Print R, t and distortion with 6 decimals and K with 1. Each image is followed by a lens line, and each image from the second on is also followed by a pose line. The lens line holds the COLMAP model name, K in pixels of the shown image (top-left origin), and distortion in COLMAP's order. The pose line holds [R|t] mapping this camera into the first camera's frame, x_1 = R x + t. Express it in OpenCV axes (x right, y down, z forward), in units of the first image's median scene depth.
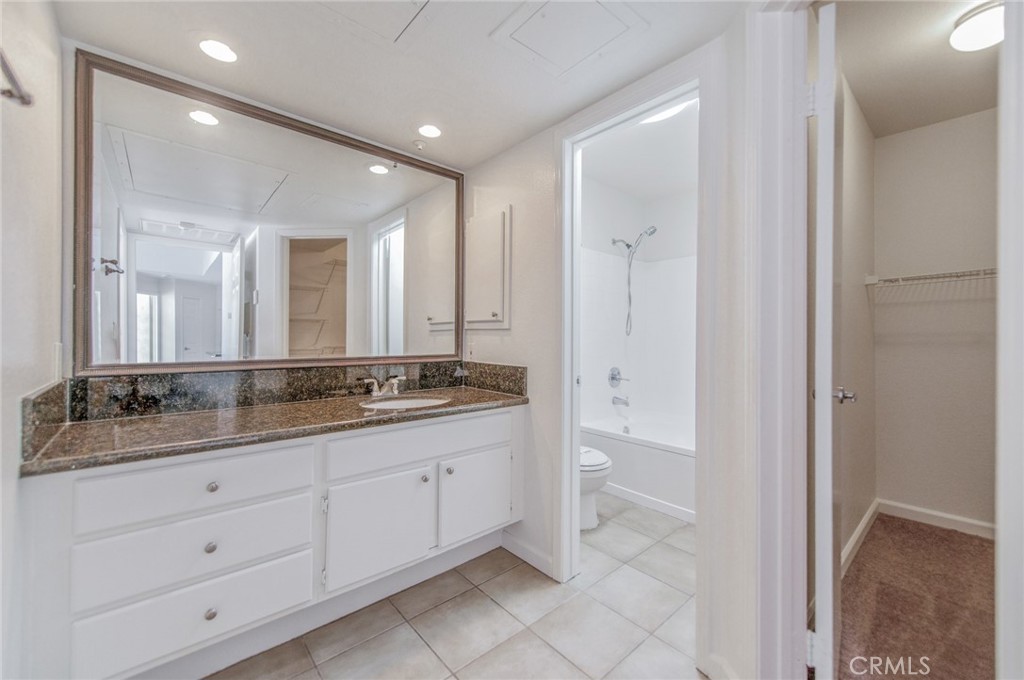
lens RADIAL K [[404.1, 0, 511.6], [0, 404.1, 335.3], [0, 0, 1]] dist [0.000398, -0.000032]
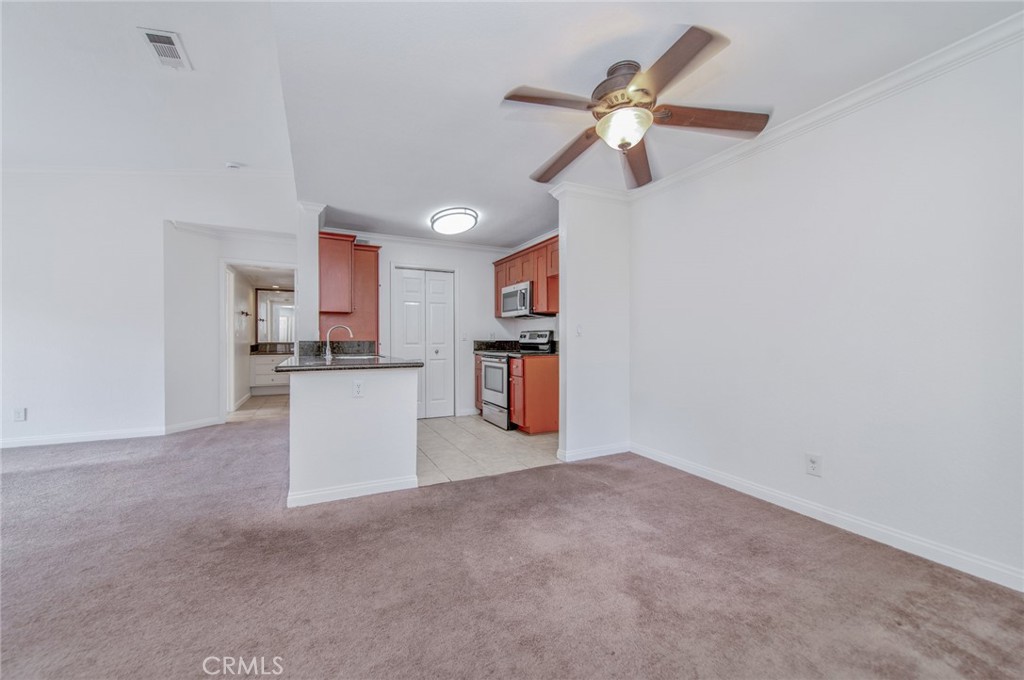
lens RADIAL K [[404.1, 0, 511.6], [0, 404.1, 335.3], [0, 0, 1]] dist [0.000398, -0.000032]
pose [[0.966133, -0.014152, -0.257656, 3.792872], [0.012739, 0.999893, -0.007153, 0.072565], [0.257730, 0.003629, 0.966210, -3.491345]]
